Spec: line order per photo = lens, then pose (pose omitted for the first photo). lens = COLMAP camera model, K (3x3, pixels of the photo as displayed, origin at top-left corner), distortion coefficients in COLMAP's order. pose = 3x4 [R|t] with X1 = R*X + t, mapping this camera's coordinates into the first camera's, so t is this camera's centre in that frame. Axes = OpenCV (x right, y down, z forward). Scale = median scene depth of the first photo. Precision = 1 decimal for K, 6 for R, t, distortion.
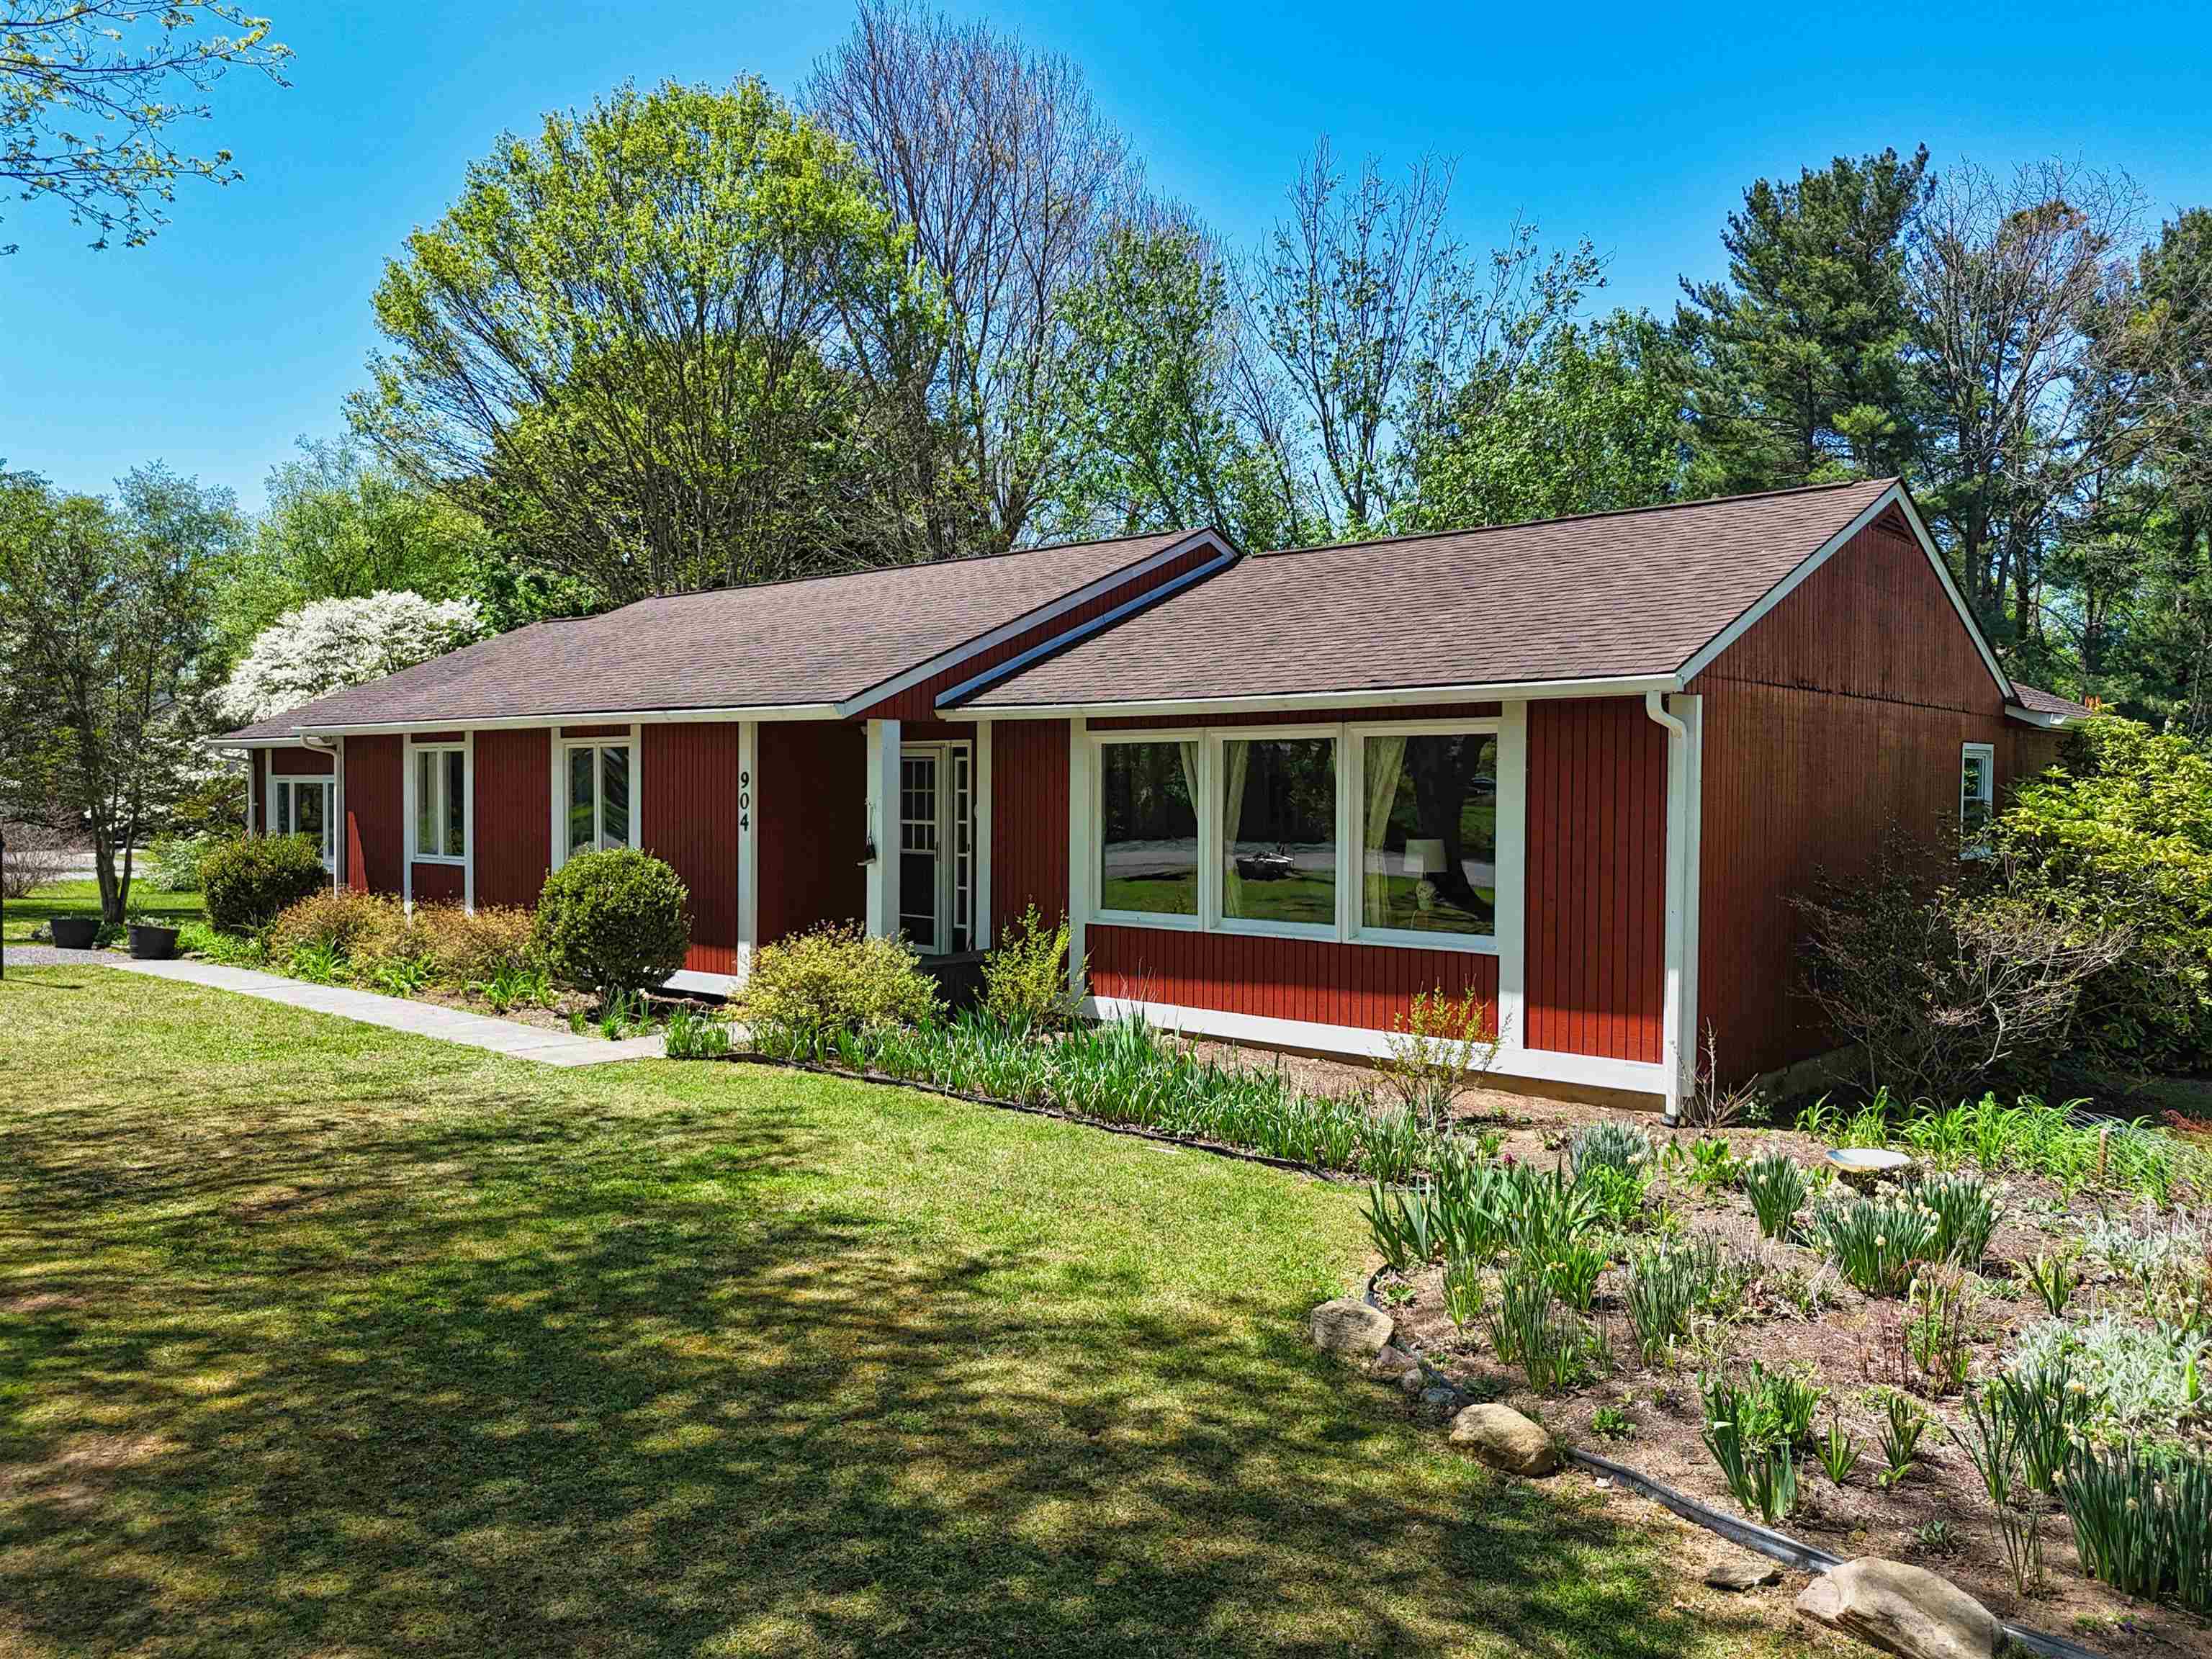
lens RADIAL K [[1578.1, 0, 1106.0], [0, 1578.1, 829.5], [0, 0, 1]] dist [0.002081, -0.003359]
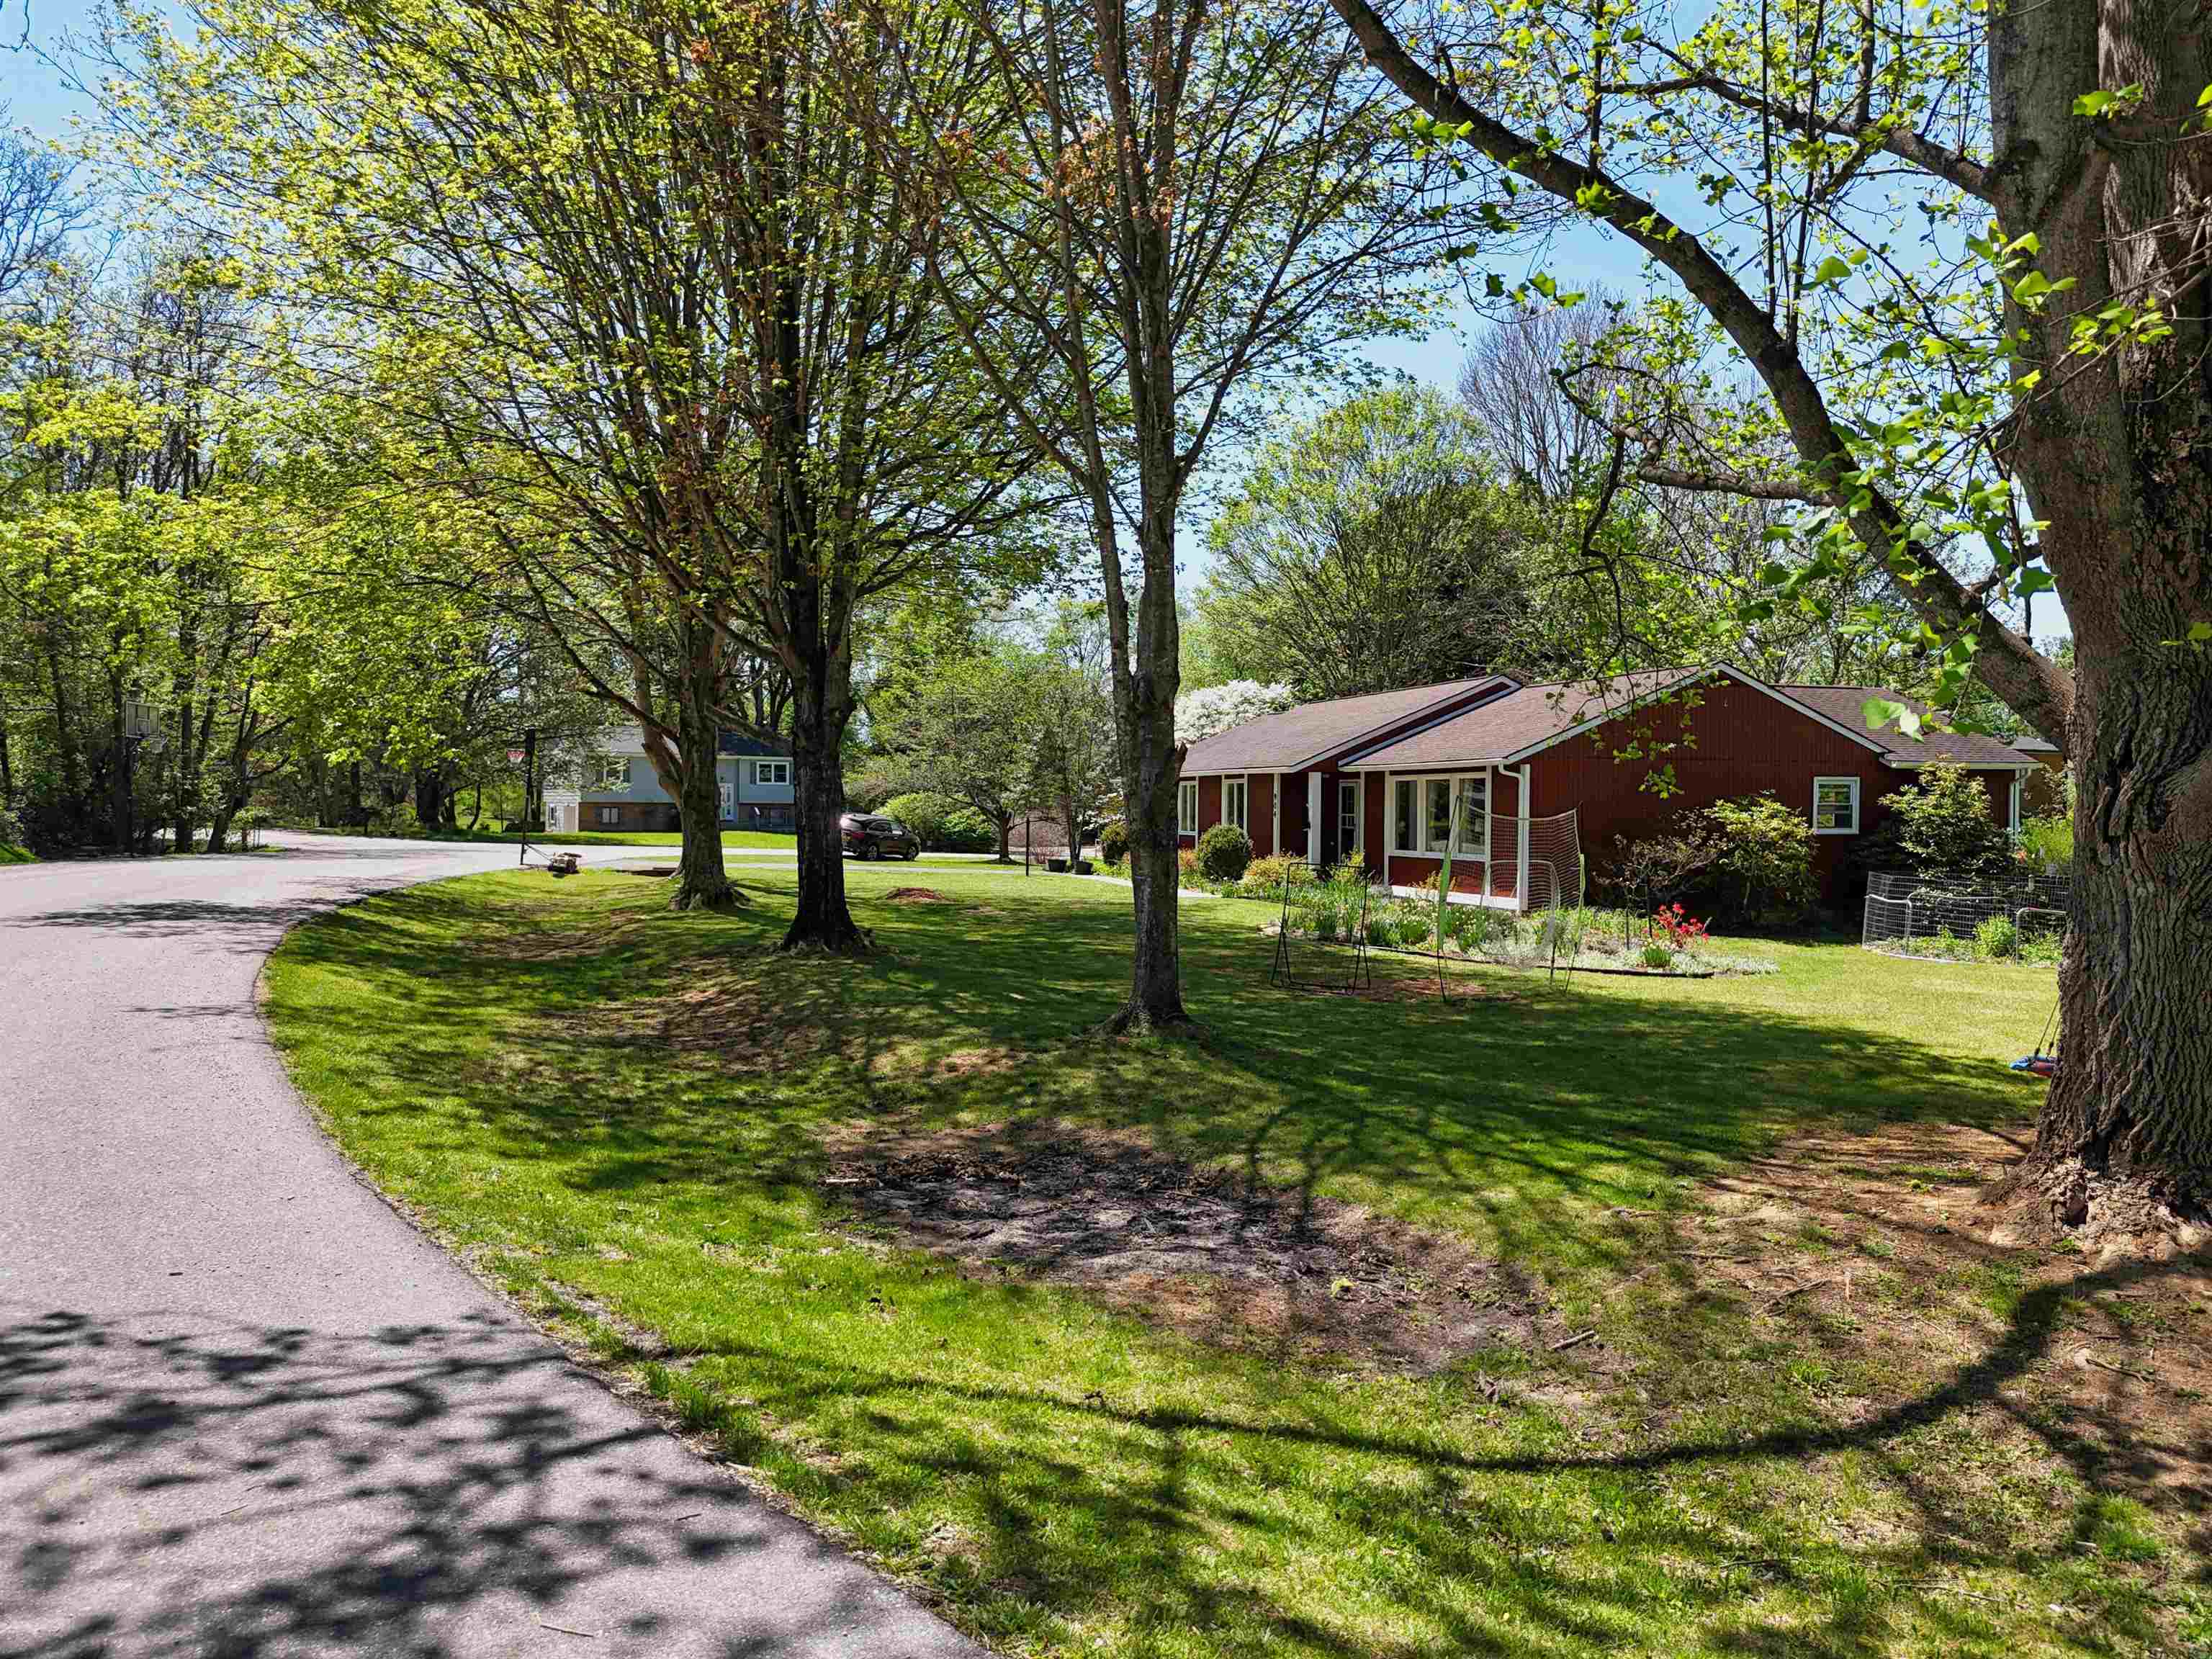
lens RADIAL K [[1578.1, 0, 1106.0], [0, 1578.1, 829.5], [0, 0, 1]] dist [0.002081, -0.003359]
pose [[0.839402, 0.005182, -0.543487, 0.872180], [-0.012428, 0.999876, -0.009660, 0.045626], [0.543369, 0.014863, 0.839362, -1.181148]]
